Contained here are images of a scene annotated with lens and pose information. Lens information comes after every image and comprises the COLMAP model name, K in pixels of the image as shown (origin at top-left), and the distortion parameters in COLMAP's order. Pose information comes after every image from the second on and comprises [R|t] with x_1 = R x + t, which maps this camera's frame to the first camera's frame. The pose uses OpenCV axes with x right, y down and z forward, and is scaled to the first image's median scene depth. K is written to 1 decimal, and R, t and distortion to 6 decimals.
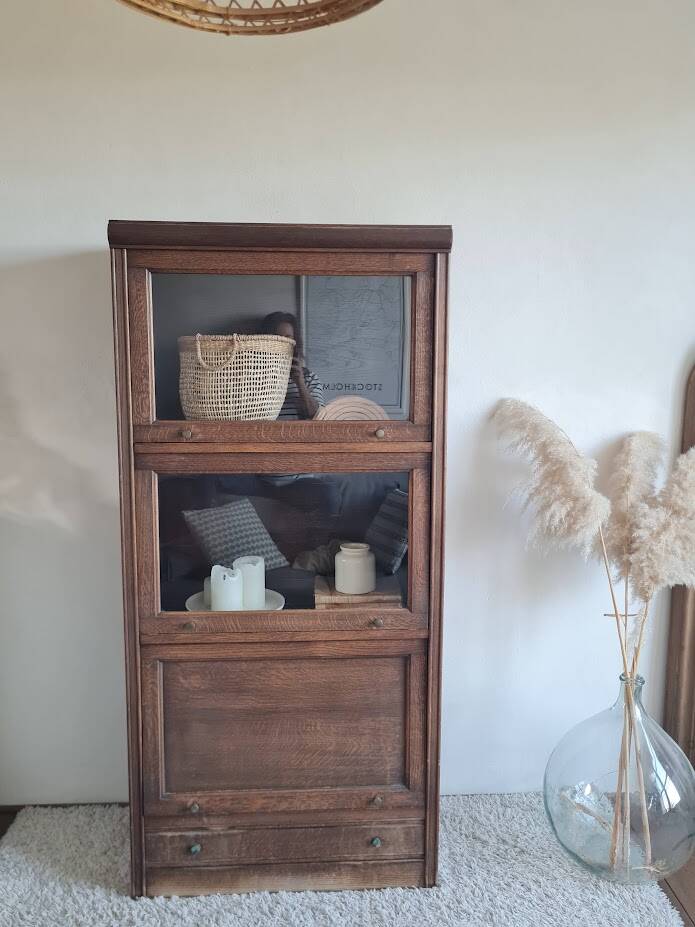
lens RADIAL K [[792.2, 0, 339.4], [0, 792.2, 453.3], [0, 0, 1]] dist [0.041642, -0.035471]
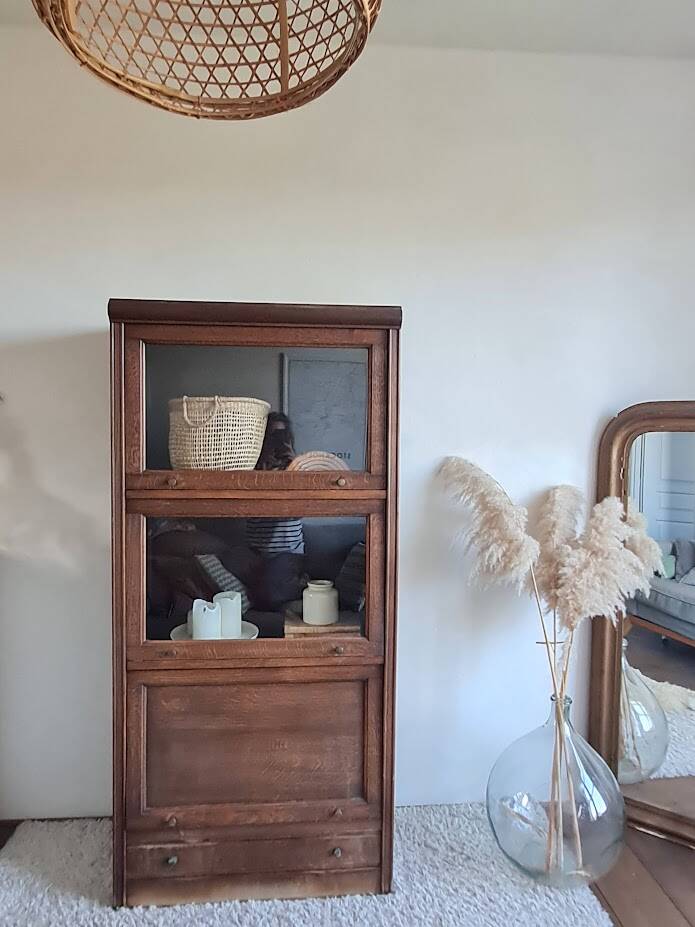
lens RADIAL K [[634.7, 0, 341.2], [0, 634.7, 460.8], [0, 0, 1]] dist [0.001042, 0.005935]
pose [[0.999546, 0.005697, 0.029581, 0.022718], [-0.003042, 0.996023, -0.089042, 0.024762], [-0.029971, 0.088912, 0.995588, 0.073886]]
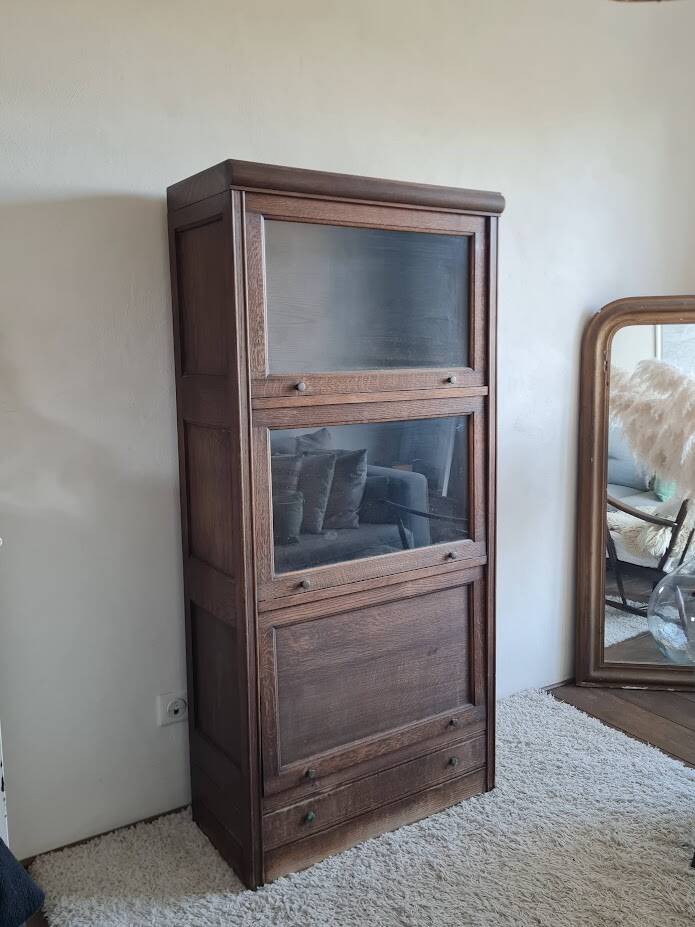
lens RADIAL K [[807.8, 0, 350.1], [0, 807.8, 447.5], [0, 0, 1]] dist [0.051946, -0.051942]
pose [[0.865202, -0.077735, 0.495362, -0.596321], [0.084683, 0.996372, 0.008449, 0.043965], [-0.494221, 0.034639, 0.868646, 0.100781]]
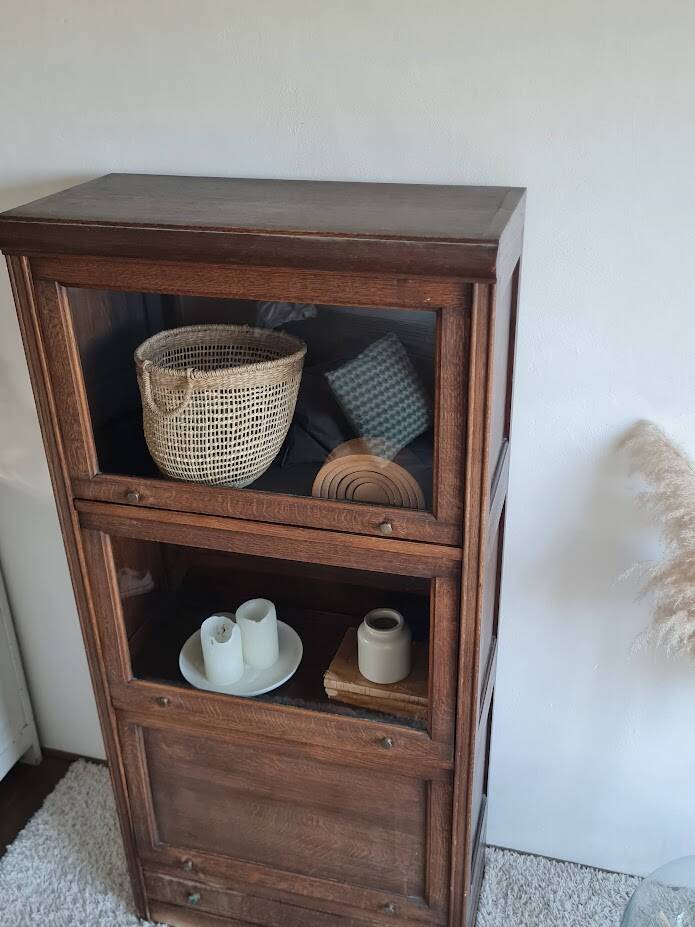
lens RADIAL K [[904.6, 0, 360.8], [0, 904.6, 455.5], [0, 0, 1]] dist [0.026744, 0.000000]
pose [[0.948873, 0.125327, -0.289713, 0.236856], [-0.020253, 0.940085, 0.340337, -0.332885], [0.315008, -0.317069, 0.894560, 0.295326]]
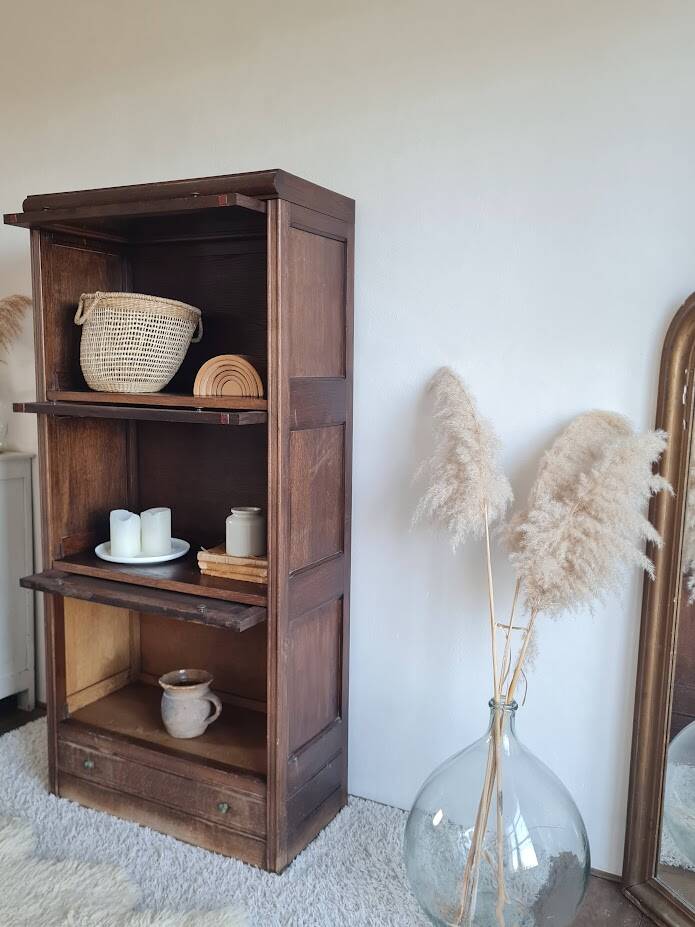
lens RADIAL K [[812.9, 0, 352.6], [0, 812.9, 465.2], [0, 0, 1]] dist [0.044498, -0.037492]
pose [[0.857255, 0.073597, -0.509606, 0.678385], [-0.080427, 0.996723, 0.008653, 0.045445], [0.508572, 0.033568, 0.860365, 0.200558]]
